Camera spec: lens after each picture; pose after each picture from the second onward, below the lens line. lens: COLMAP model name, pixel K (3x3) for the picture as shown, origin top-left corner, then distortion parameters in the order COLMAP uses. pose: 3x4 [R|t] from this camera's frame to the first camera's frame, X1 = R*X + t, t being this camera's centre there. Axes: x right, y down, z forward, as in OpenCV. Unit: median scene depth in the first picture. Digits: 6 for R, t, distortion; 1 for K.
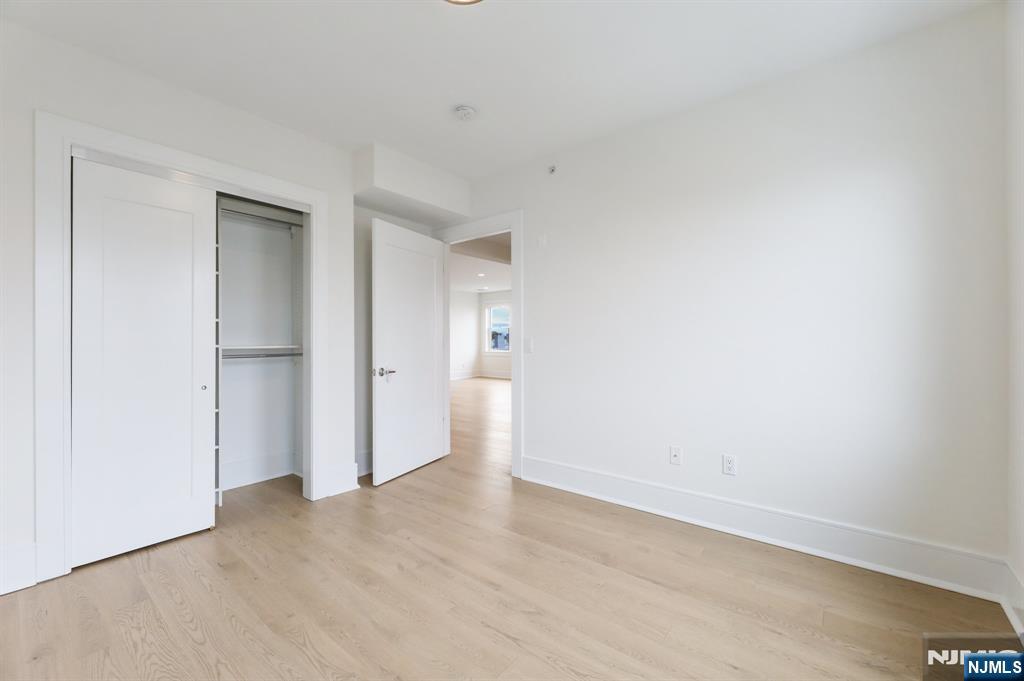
lens RADIAL K [[414.5, 0, 511.7], [0, 414.5, 339.2], [0, 0, 1]] dist [-0.003097, -0.000425]
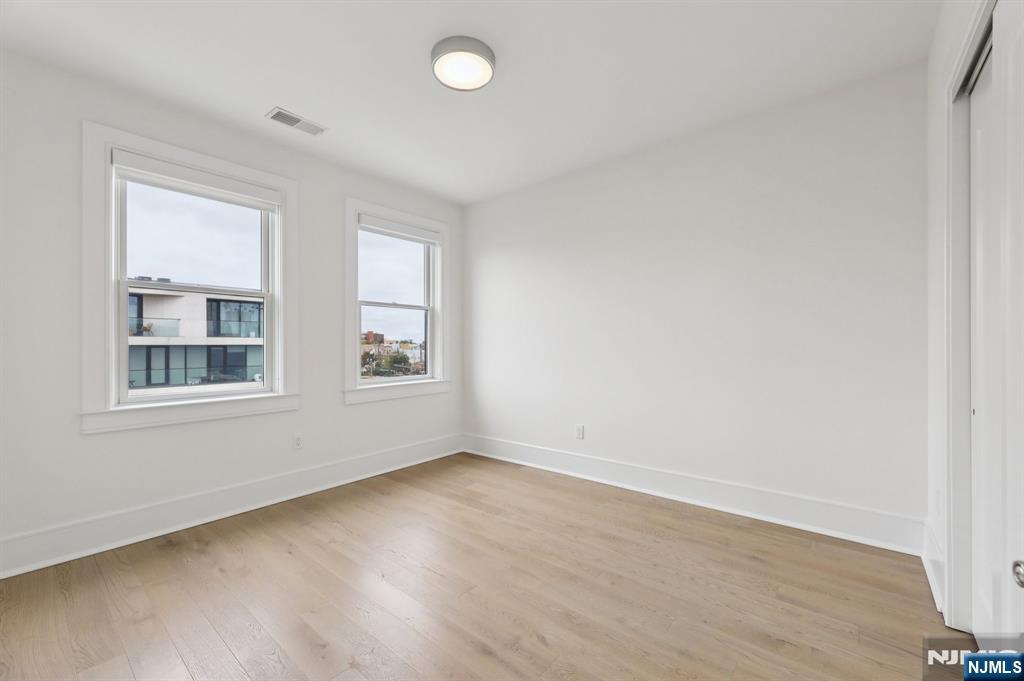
lens RADIAL K [[414.5, 0, 512.5], [0, 414.5, 340.9], [0, 0, 1]] dist [-0.003097, -0.000425]
pose [[-0.999924, 0.008638, 0.008783, -0.255425], [0.008634, 0.999963, -0.000457, -0.000200], [-0.008786, -0.000381, -0.999961, 2.000240]]
